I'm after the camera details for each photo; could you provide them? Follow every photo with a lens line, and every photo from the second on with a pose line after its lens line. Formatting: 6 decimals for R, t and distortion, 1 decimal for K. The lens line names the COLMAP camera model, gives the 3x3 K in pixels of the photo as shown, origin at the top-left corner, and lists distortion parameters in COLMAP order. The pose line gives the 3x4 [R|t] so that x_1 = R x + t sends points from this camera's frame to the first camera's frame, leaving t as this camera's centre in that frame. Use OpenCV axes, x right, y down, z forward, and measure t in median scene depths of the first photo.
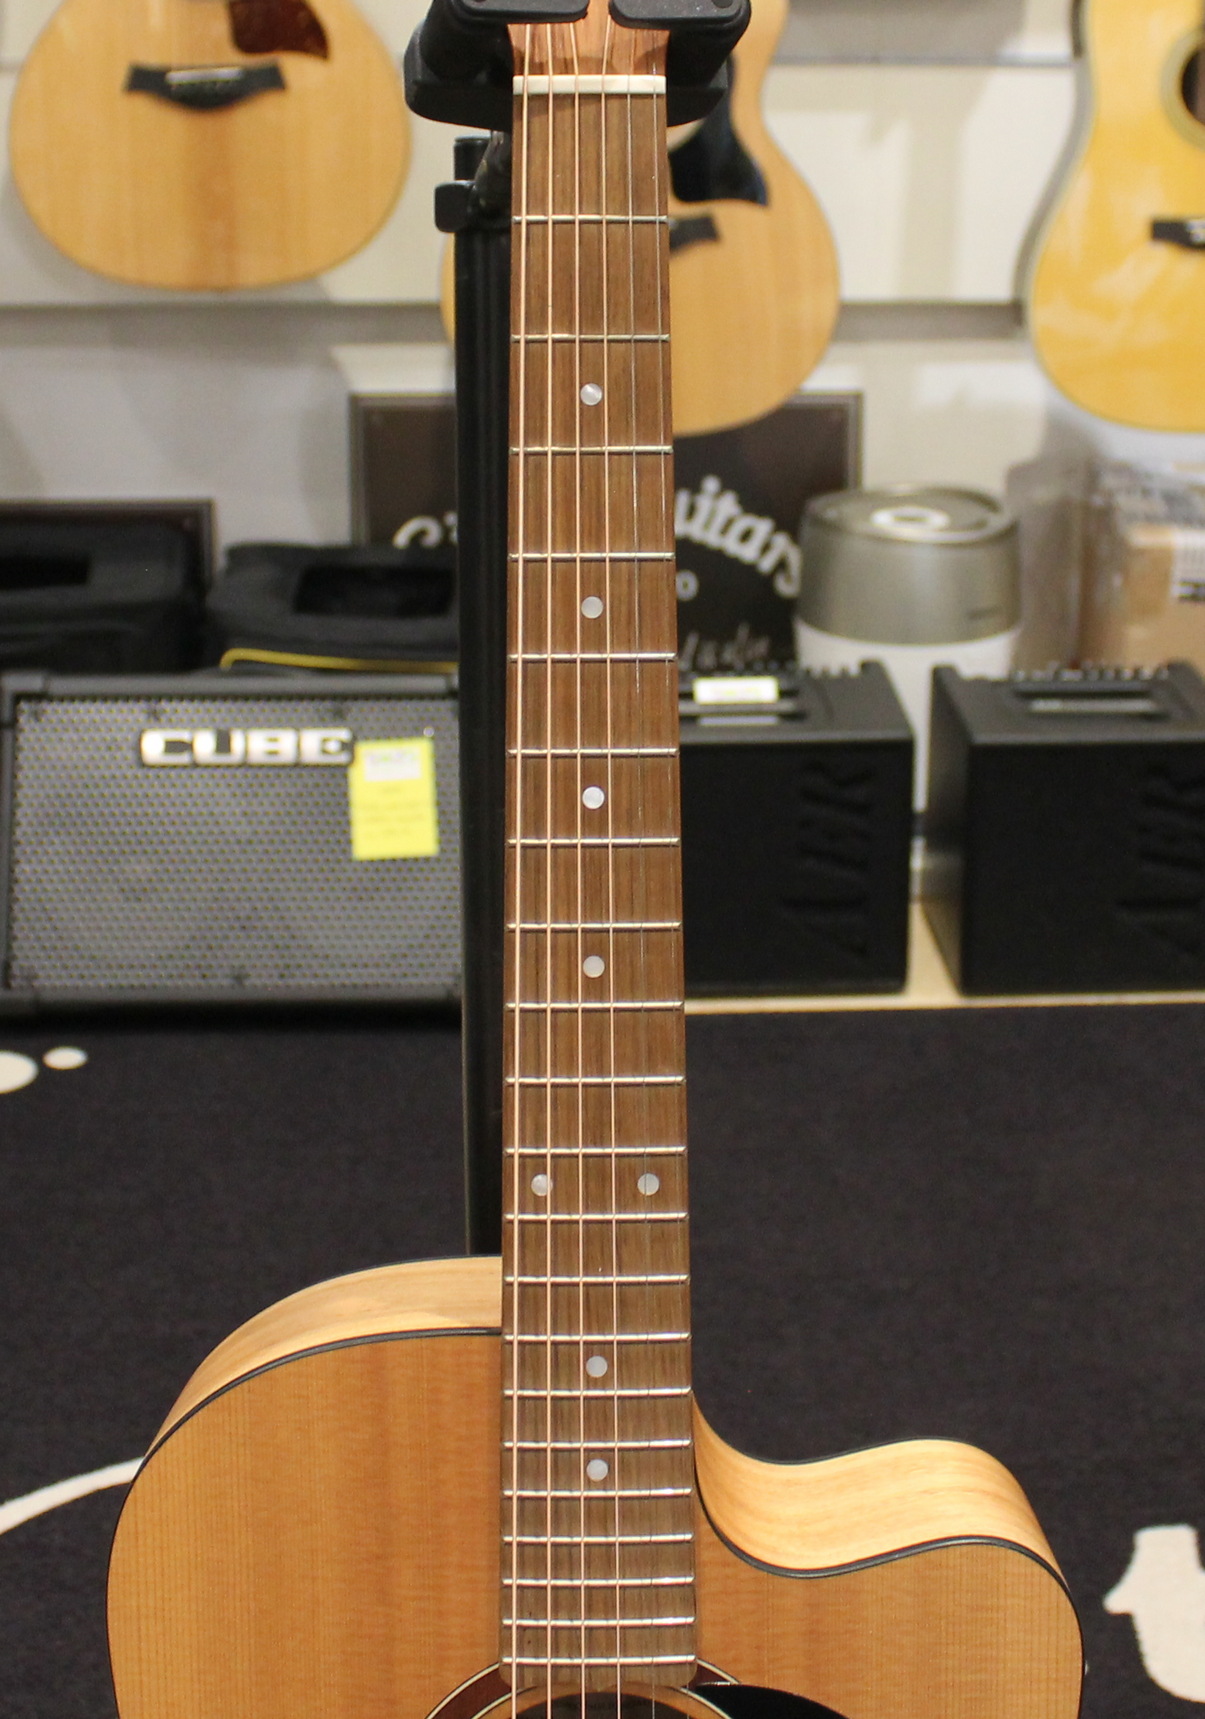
lens RADIAL K [[894.3, 0, 601.1], [0, 894.3, 858.1], [0, 0, 1]] dist [-0.005878, 0.000013]
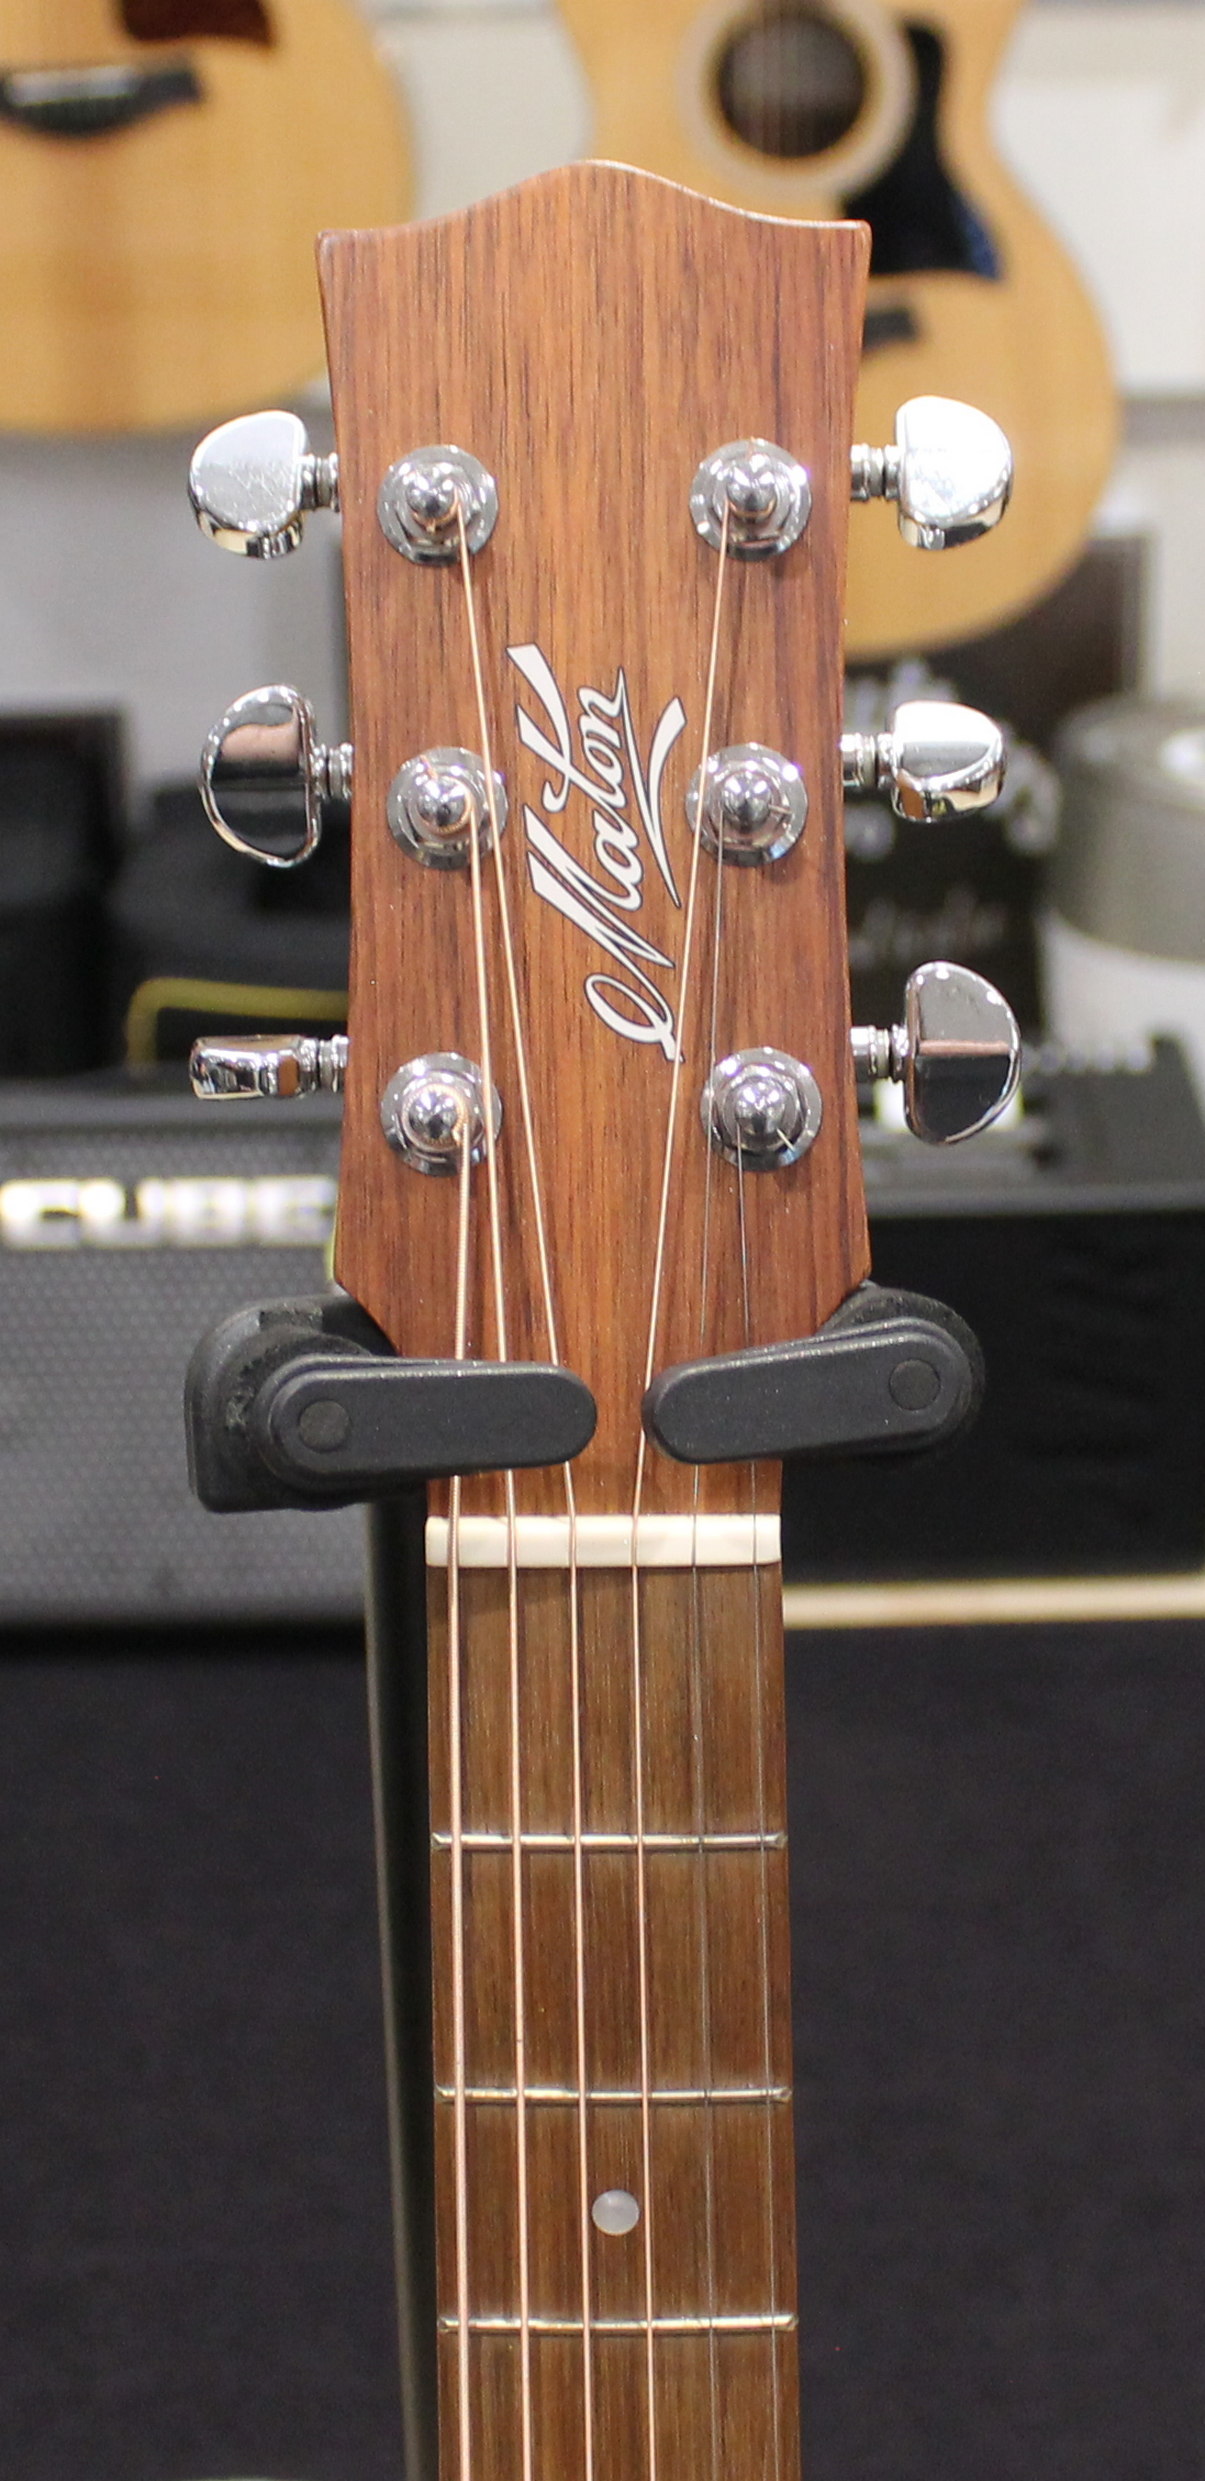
lens RADIAL K [[1725.0, 0, 618.9], [0, 1725.0, 1225.7], [0, 0, 1]] dist [0.009680, -0.008452]
pose [[0.999903, -0.012041, 0.007015, -0.009413], [0.011155, 0.993300, 0.115023, -1.112219], [-0.008353, -0.114933, 0.993338, 0.191519]]
